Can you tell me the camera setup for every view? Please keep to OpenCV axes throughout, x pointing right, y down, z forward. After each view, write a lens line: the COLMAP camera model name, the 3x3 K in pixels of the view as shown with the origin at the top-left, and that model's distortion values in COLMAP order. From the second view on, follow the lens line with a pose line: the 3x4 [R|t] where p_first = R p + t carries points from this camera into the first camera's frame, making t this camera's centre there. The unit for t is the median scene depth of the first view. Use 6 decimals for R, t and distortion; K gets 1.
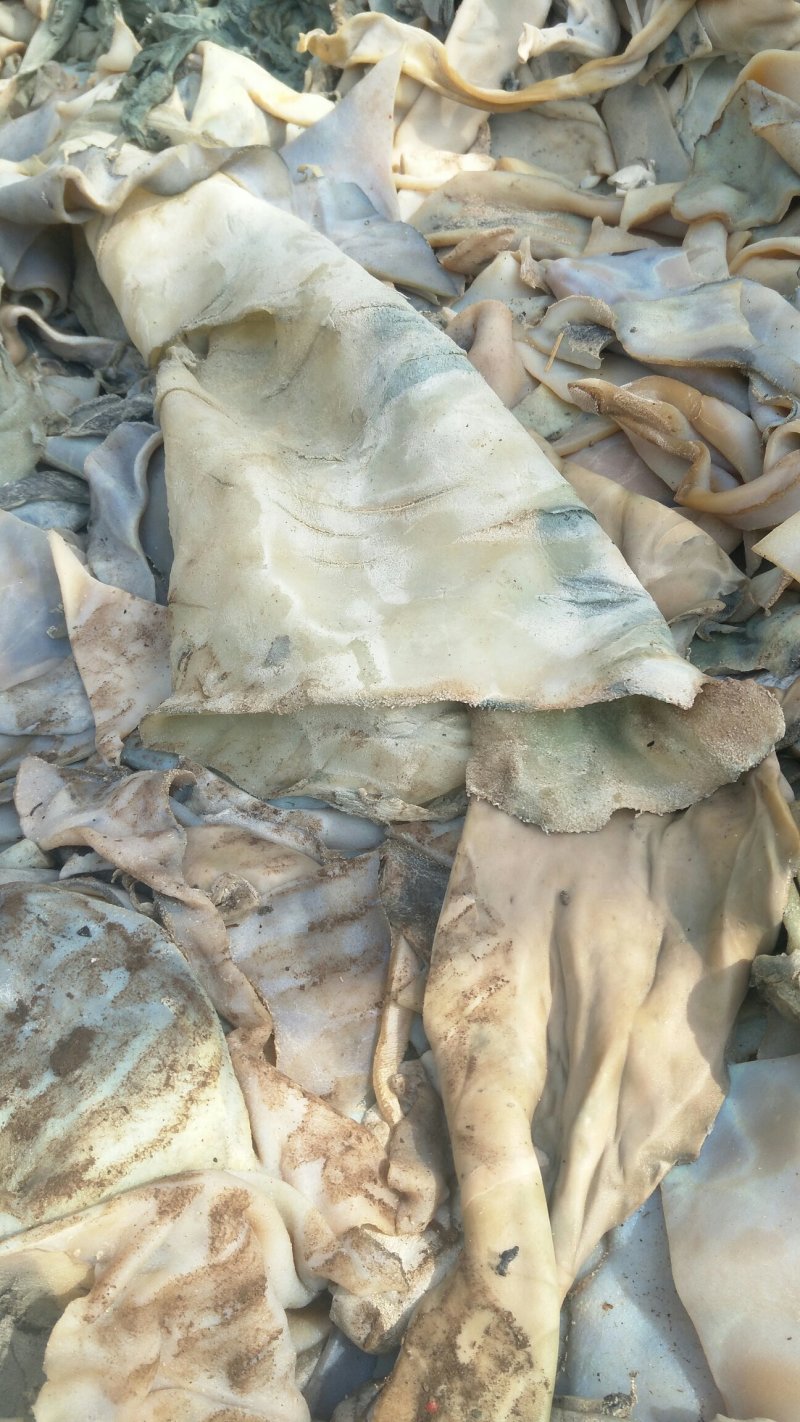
lens RADIAL K [[1128.6, 0, 382.2], [0, 1128.6, 715.1], [0, 0, 1]] dist [0.002562, -0.007880]
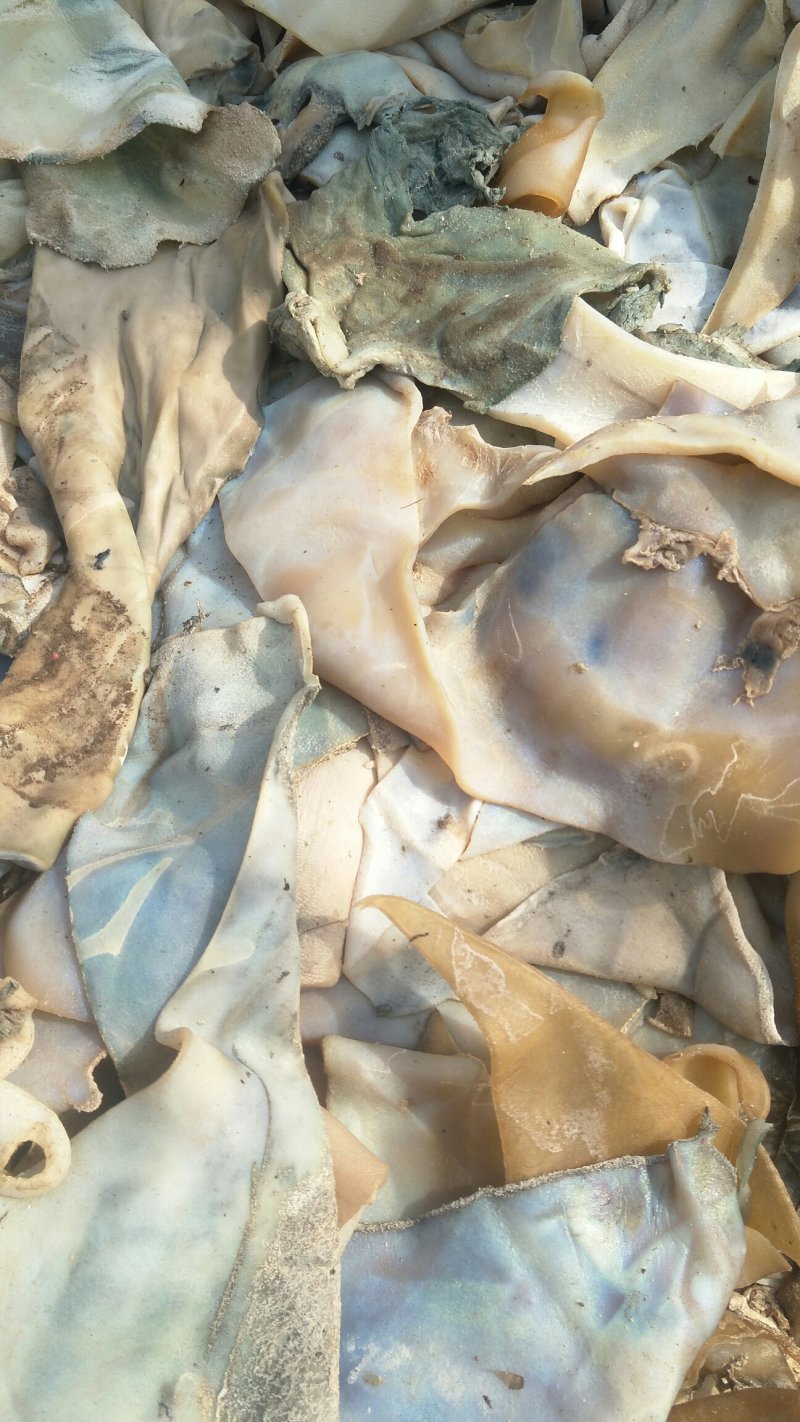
lens RADIAL K [[1085.1, 0, 405.9], [0, 1085.1, 707.9], [0, 0, 1]] dist [0.000259, -0.070016]
pose [[0.954318, -0.186634, 0.233333, 0.082394], [0.127916, 0.960934, 0.245447, 0.262886], [-0.270027, -0.204387, 0.940910, -0.201432]]
